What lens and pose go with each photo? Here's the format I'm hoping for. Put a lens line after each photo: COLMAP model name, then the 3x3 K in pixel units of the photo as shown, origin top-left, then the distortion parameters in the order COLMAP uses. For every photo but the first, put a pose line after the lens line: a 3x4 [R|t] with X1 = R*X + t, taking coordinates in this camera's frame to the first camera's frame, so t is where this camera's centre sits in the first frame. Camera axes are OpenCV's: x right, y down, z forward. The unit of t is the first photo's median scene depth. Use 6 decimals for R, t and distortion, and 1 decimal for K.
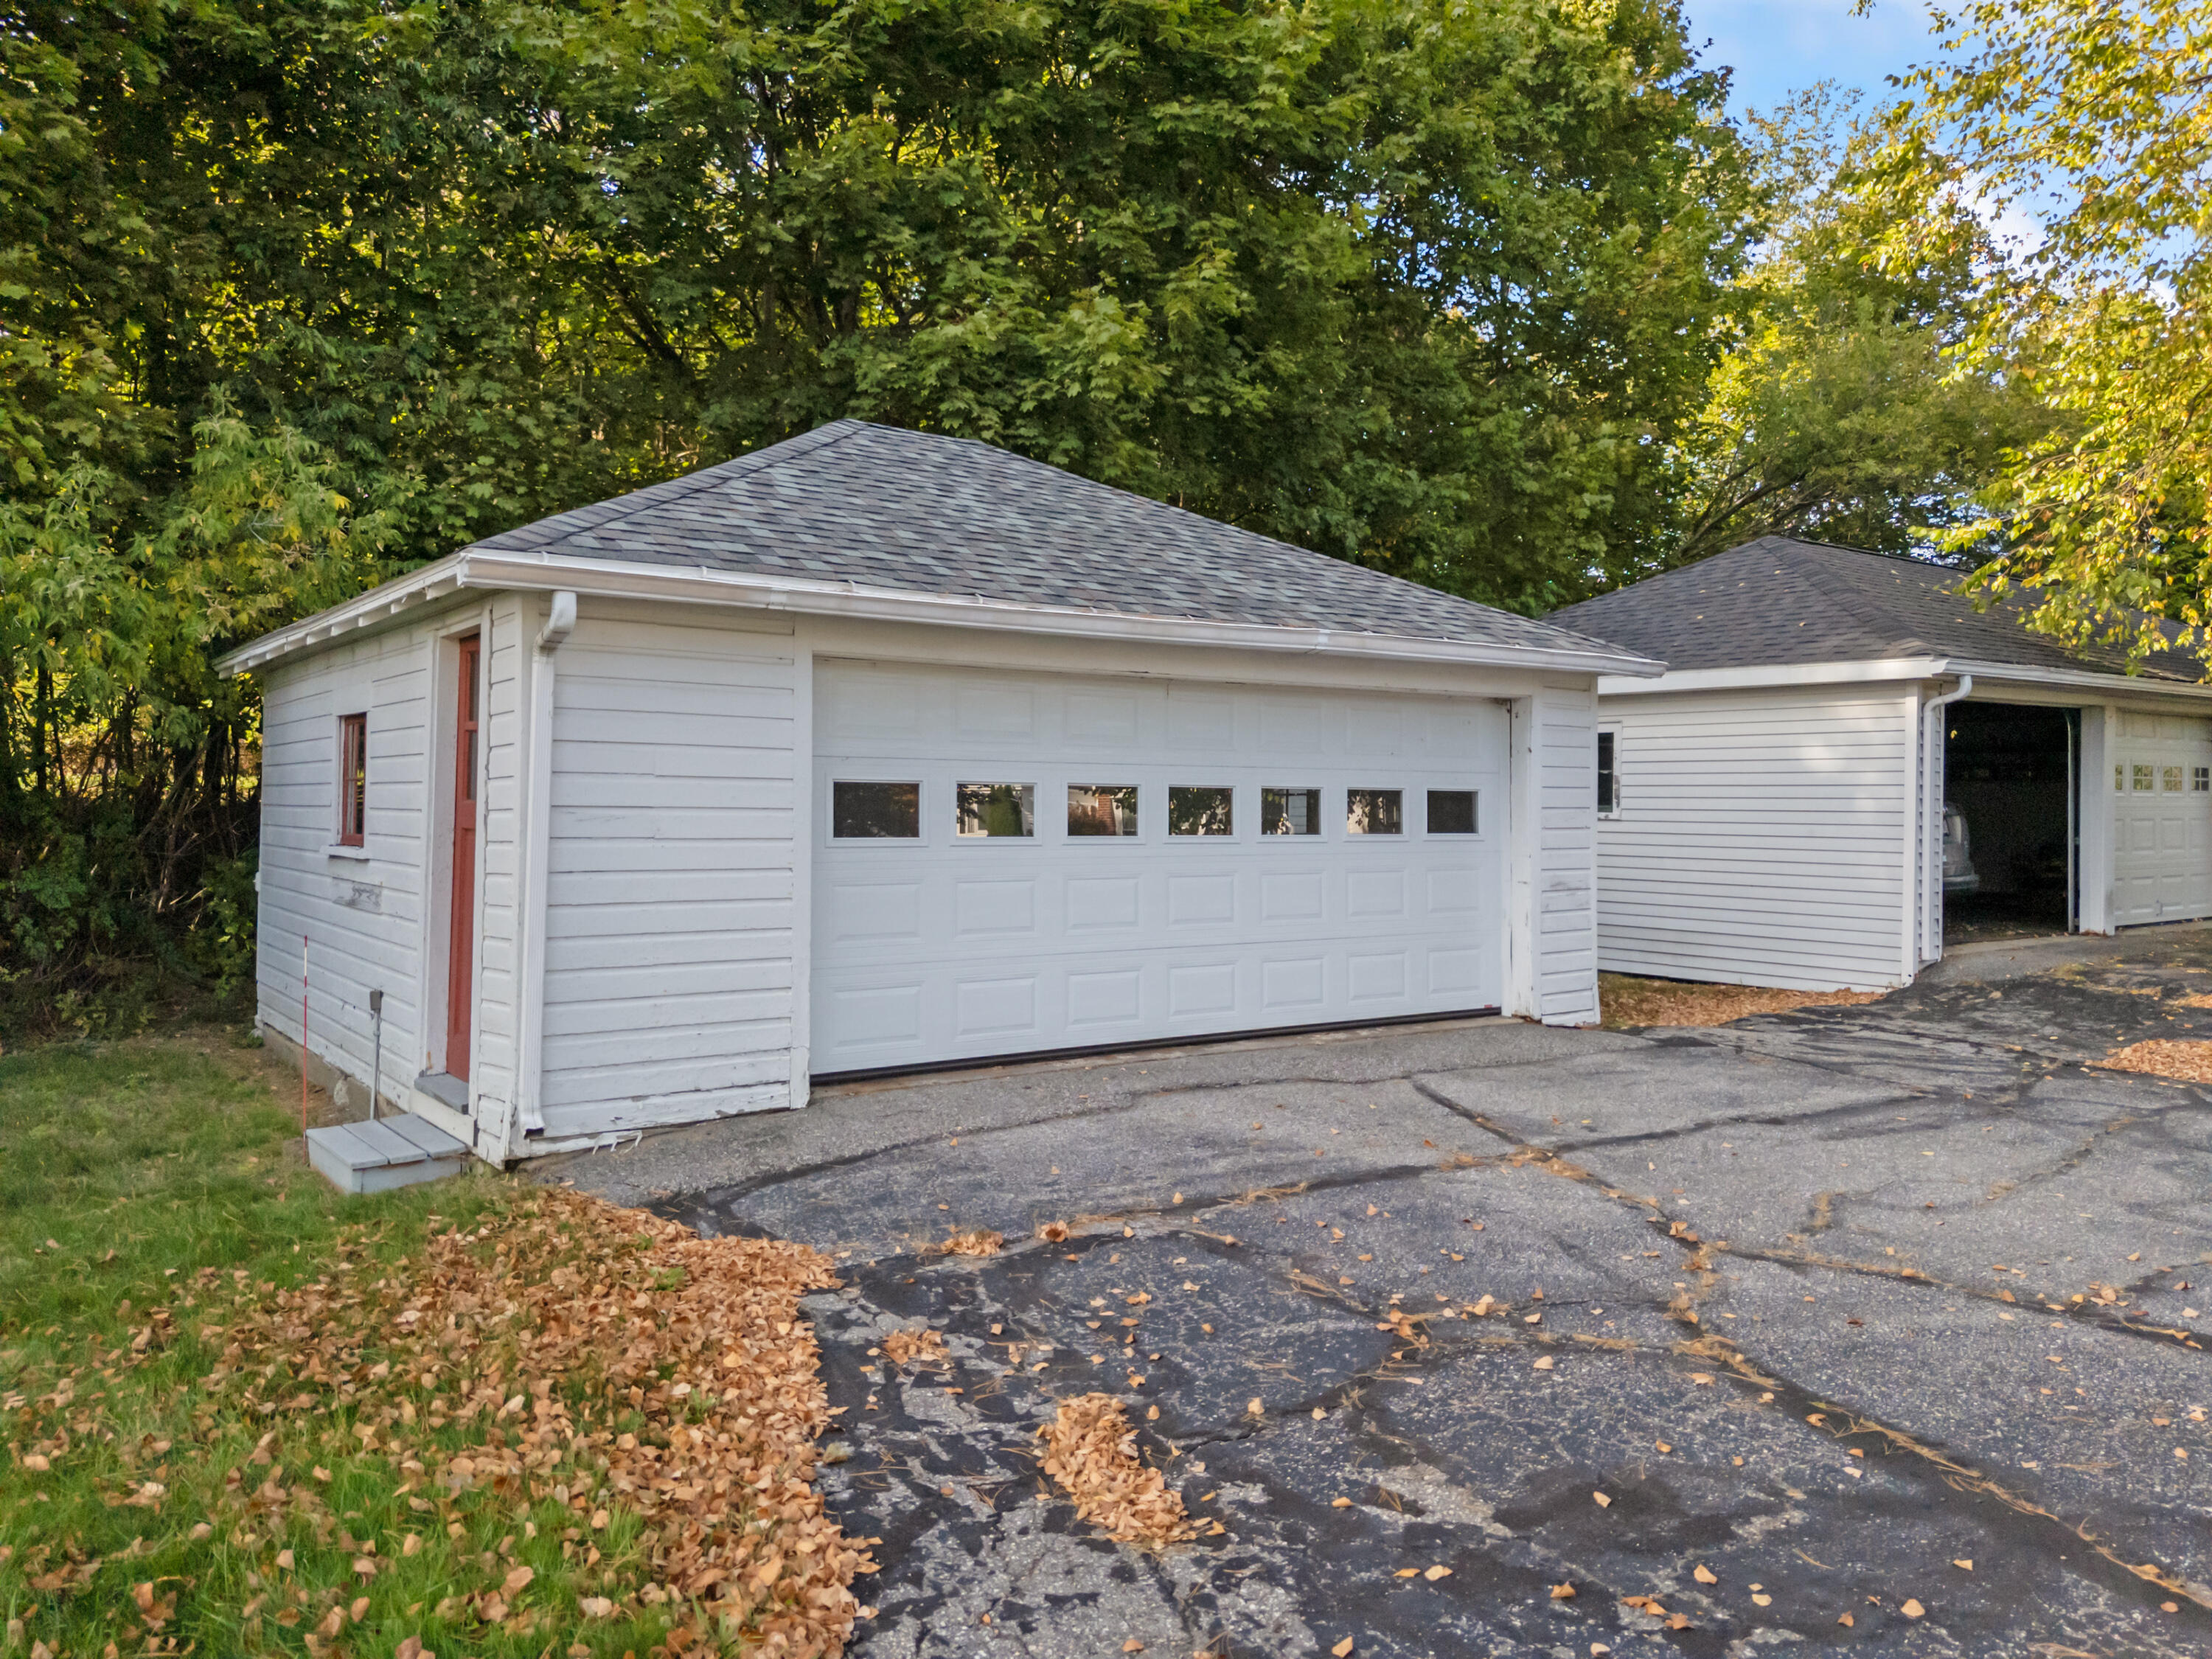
lens RADIAL K [[1588.4, 0, 1111.0], [0, 1588.4, 844.7], [0, 0, 1]] dist [0.057567, -0.001322]
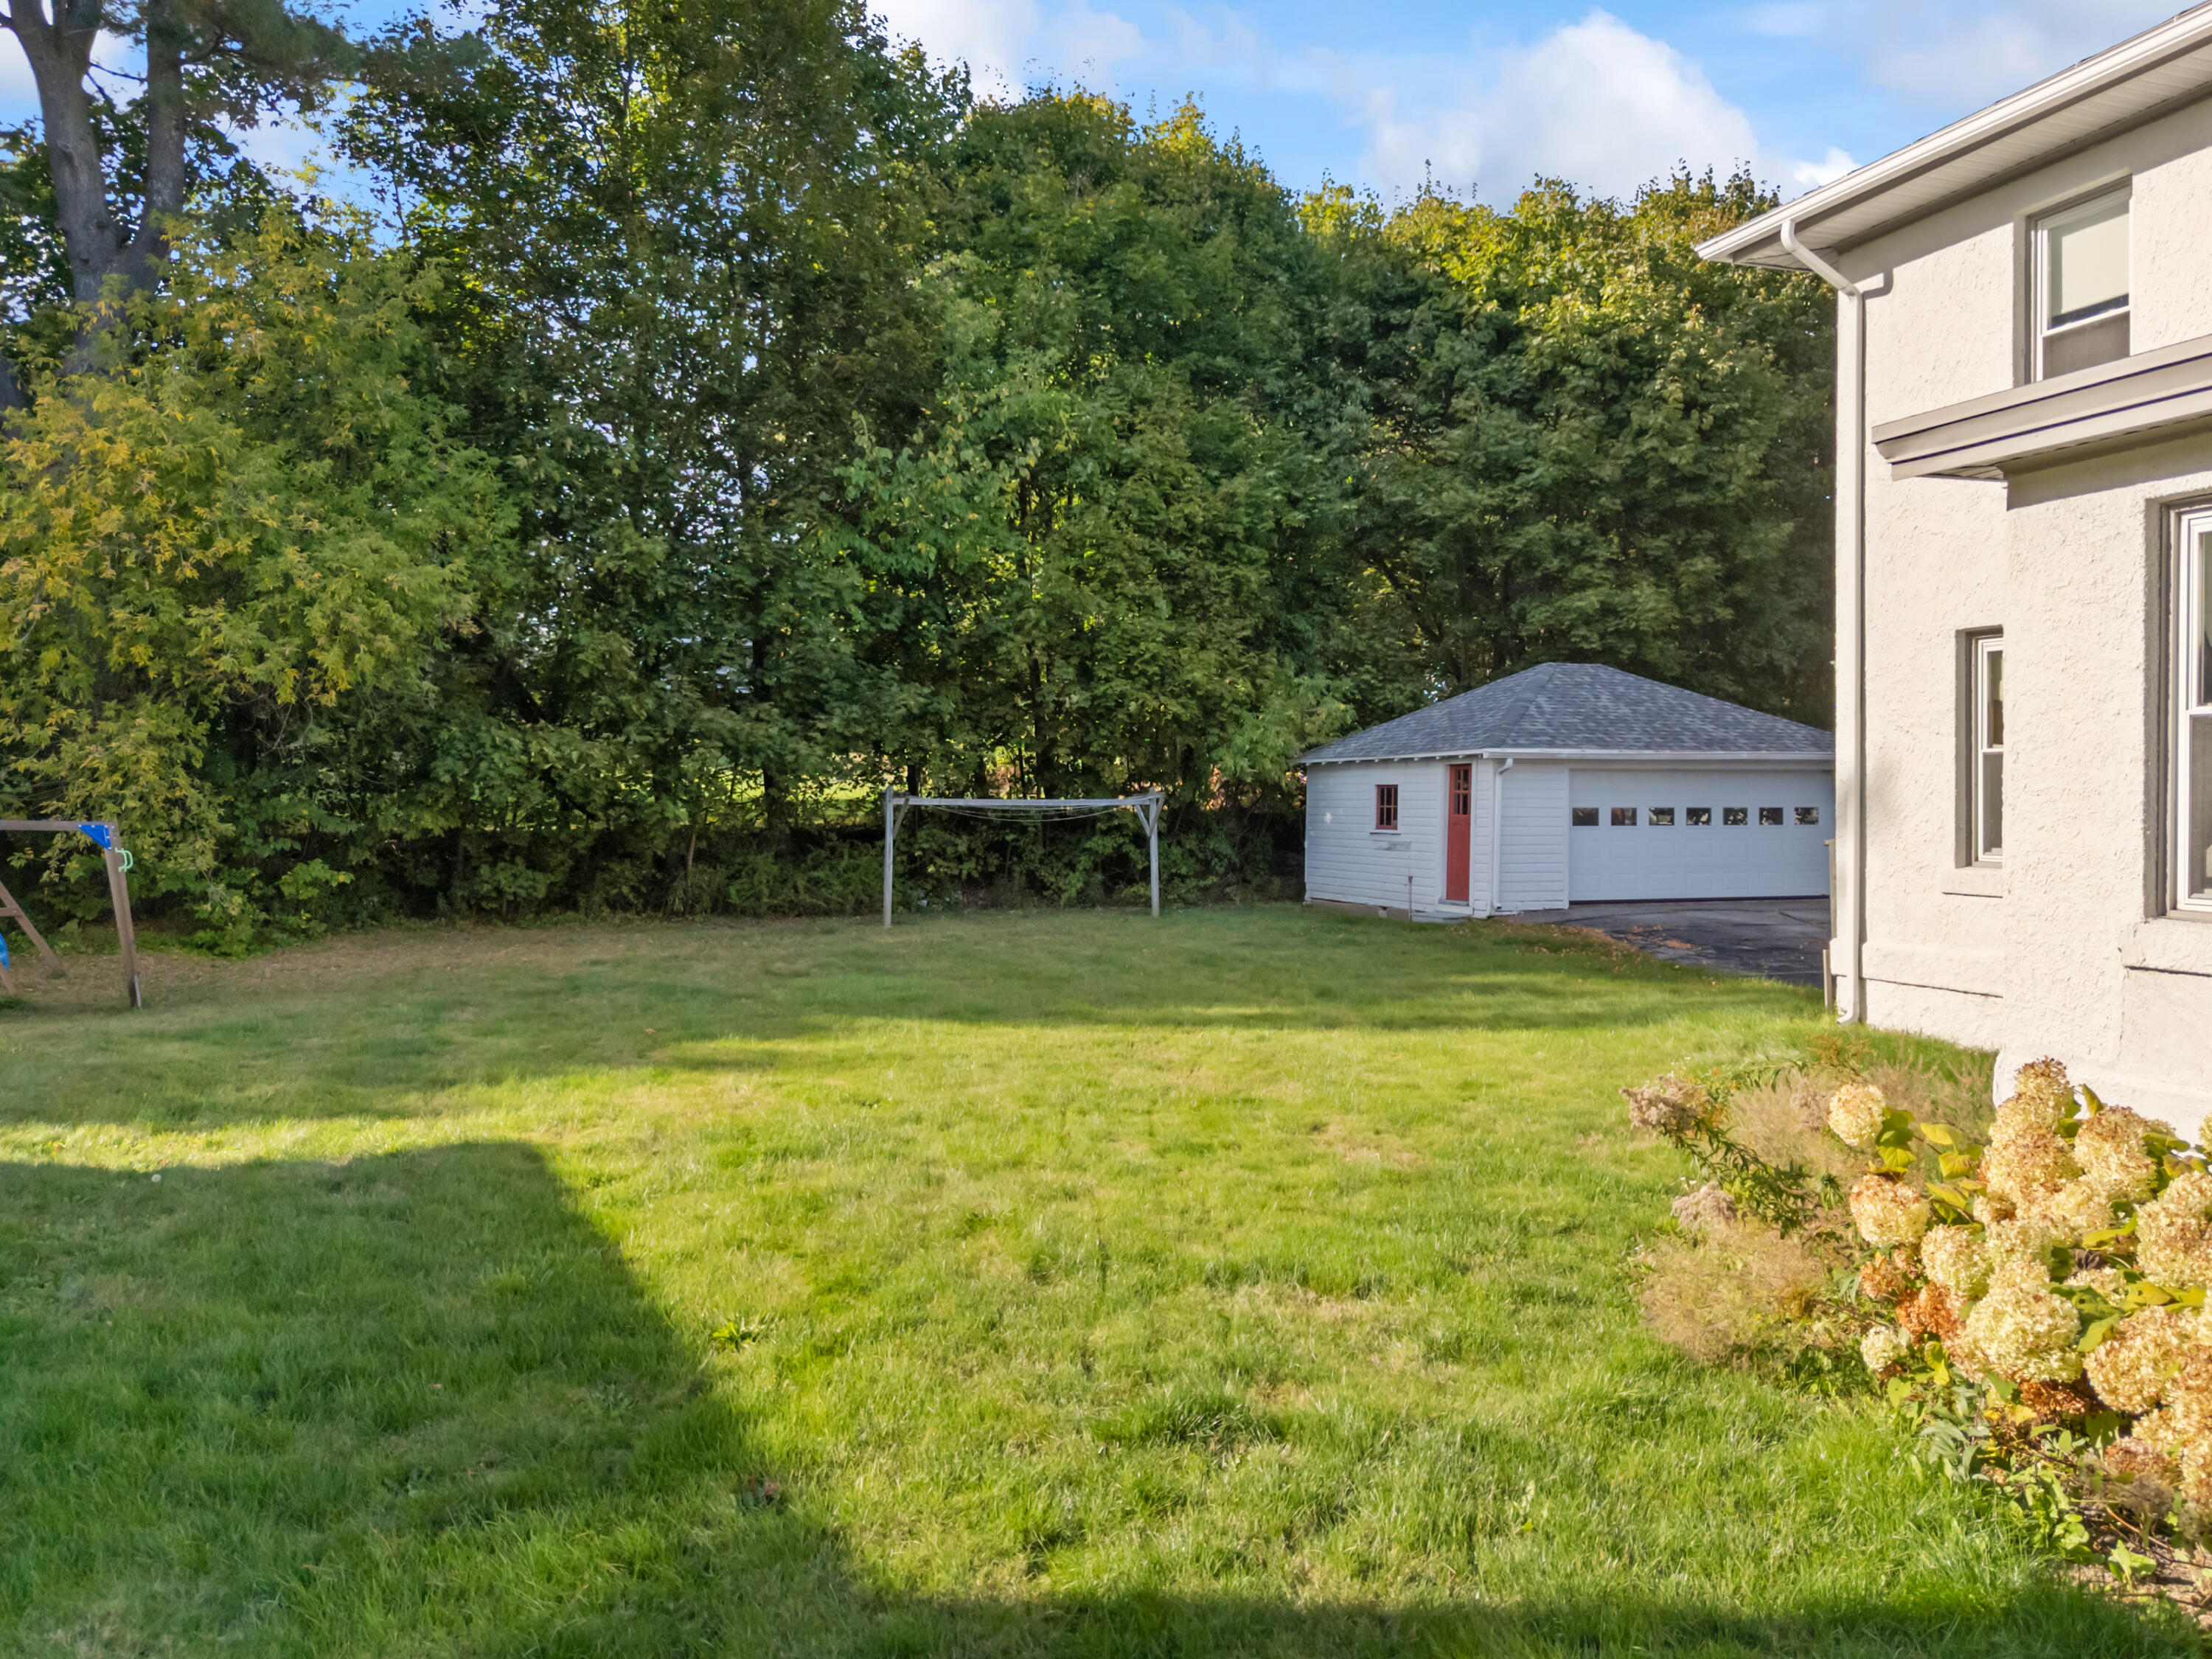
lens RADIAL K [[1599.0, 0, 1106.0], [0, 1599.0, 829.5], [0, 0, 1]] dist [0.028628, -0.008989]
pose [[0.956083, -0.005630, -0.293042, -0.100656], [0.002395, 0.999932, -0.011395, 0.027617], [0.293087, 0.010193, 0.956032, -1.798316]]
